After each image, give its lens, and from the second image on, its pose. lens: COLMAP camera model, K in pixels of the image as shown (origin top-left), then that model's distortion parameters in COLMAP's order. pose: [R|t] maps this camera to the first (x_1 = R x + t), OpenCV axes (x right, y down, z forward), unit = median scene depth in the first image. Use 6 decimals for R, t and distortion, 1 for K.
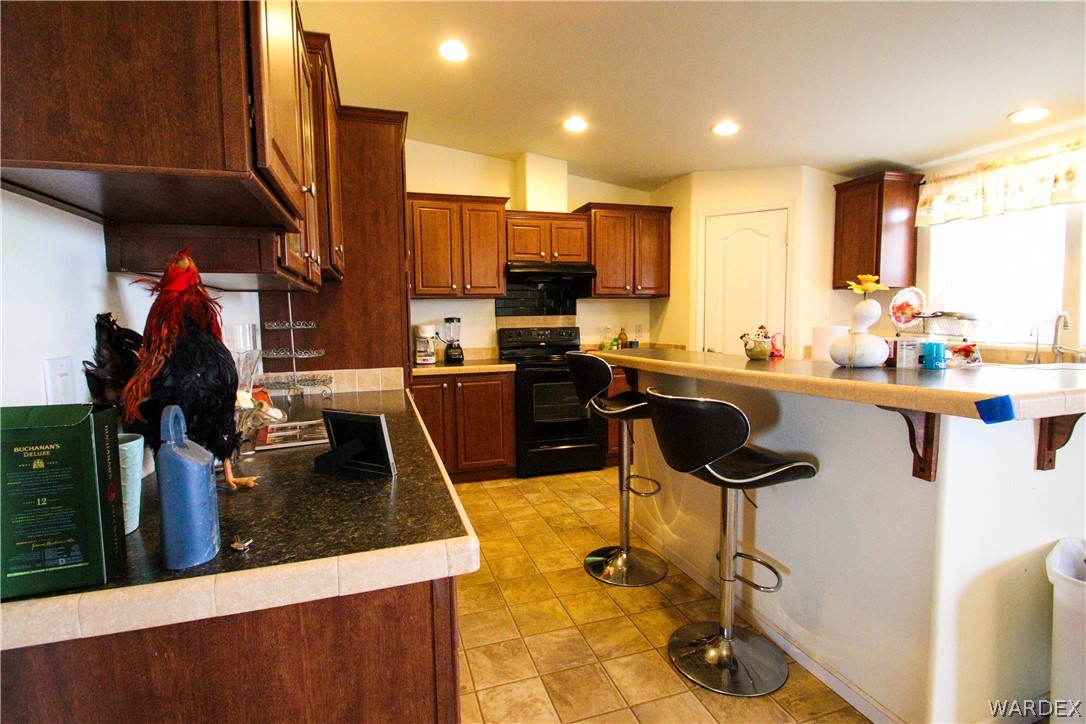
lens RADIAL K [[506.2, 0, 535.9], [0, 506.2, 359.0], [0, 0, 1]] dist [-0.005640, -0.009382]
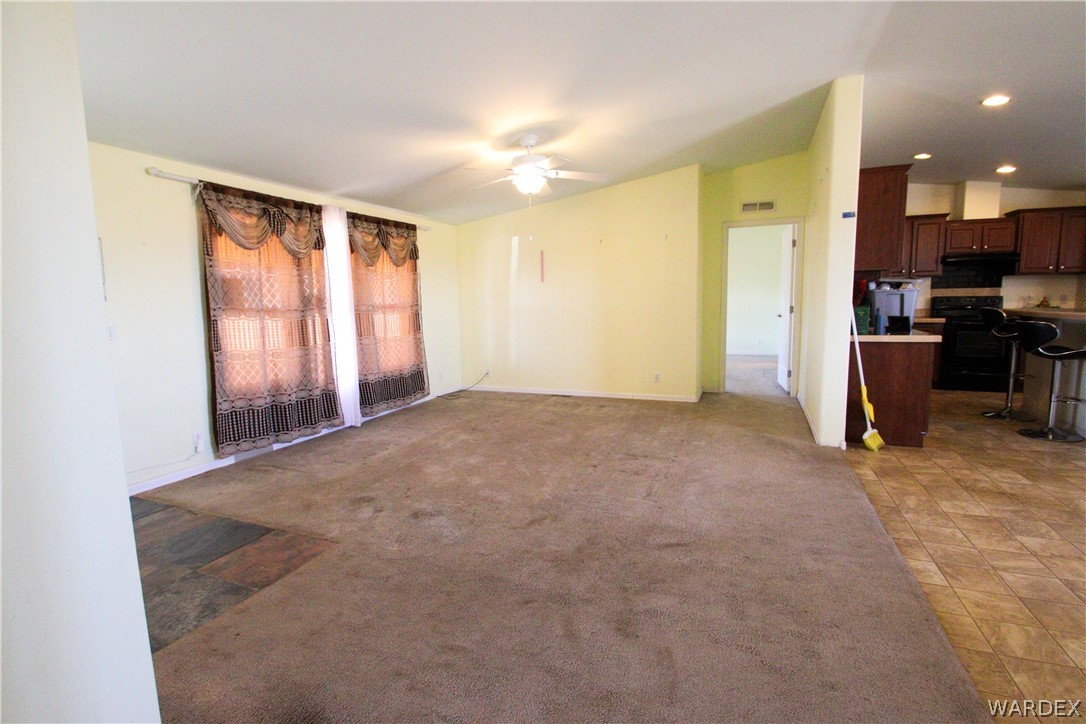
lens RADIAL K [[506.2, 0, 526.8], [0, 506.2, 367.8], [0, 0, 1]] dist [-0.005640, -0.009382]
pose [[0.755662, 0.089368, -0.648836, 0.004856], [-0.043029, 0.995281, 0.086973, 0.075661], [0.653547, -0.037804, 0.755942, -0.972788]]
